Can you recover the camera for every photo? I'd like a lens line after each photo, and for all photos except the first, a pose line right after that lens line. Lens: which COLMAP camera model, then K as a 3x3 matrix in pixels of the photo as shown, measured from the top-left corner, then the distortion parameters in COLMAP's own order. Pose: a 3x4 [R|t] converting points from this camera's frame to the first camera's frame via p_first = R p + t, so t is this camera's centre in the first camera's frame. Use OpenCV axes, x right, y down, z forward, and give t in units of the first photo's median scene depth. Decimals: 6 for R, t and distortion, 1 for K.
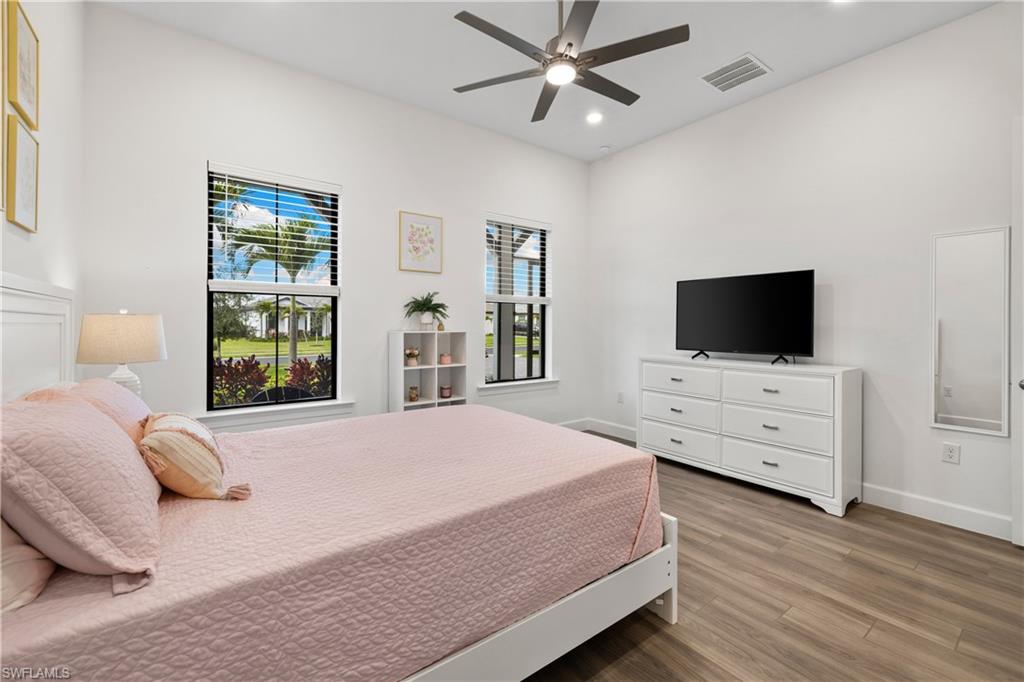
lens RADIAL K [[429.3, 0, 481.2], [0, 429.3, 322.1], [0, 0, 1]] dist [-0.000981, 0.000014]
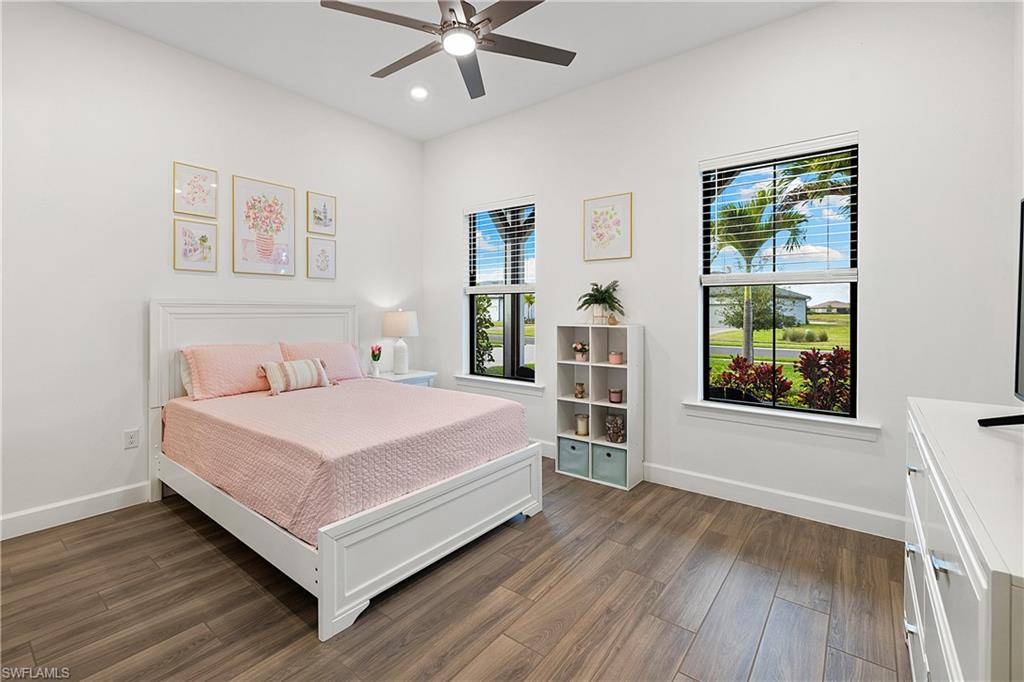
lens RADIAL K [[461.4, 0, 506.8], [0, 461.4, 308.1], [0, 0, 1]] dist [0.001611, 0.000347]
pose [[0.290853, -0.016015, -0.956634, 0.736644], [0.001234, 0.999865, -0.016364, 0.000867], [0.956767, 0.003579, 0.290834, 0.523354]]
